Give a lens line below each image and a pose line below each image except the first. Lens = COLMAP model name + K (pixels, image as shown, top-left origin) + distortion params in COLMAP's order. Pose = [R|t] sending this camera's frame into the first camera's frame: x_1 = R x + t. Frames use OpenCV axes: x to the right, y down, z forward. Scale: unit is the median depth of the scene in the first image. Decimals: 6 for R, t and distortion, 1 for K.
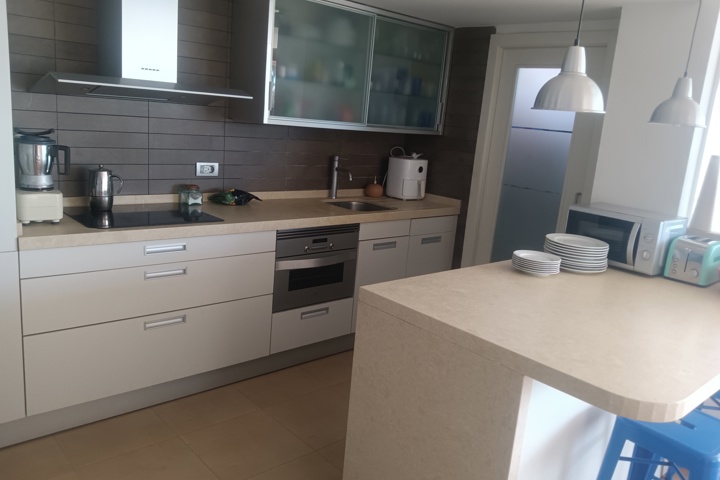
lens RADIAL K [[573.7, 0, 360.0], [0, 573.7, 240.0], [0, 0, 1]] dist [-0.005340, -0.001190]
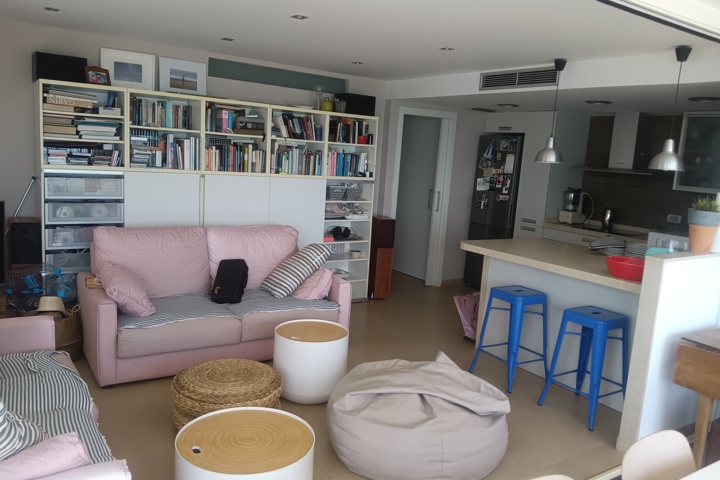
lens RADIAL K [[573.7, 0, 360.0], [0, 573.7, 240.0], [0, 0, 1]] dist [-0.005340, -0.001190]
pose [[-0.145200, 0.051258, -0.988074, 1.918006], [-0.301842, 0.948754, 0.093575, 0.072428], [0.942236, 0.311830, -0.122288, 0.425221]]
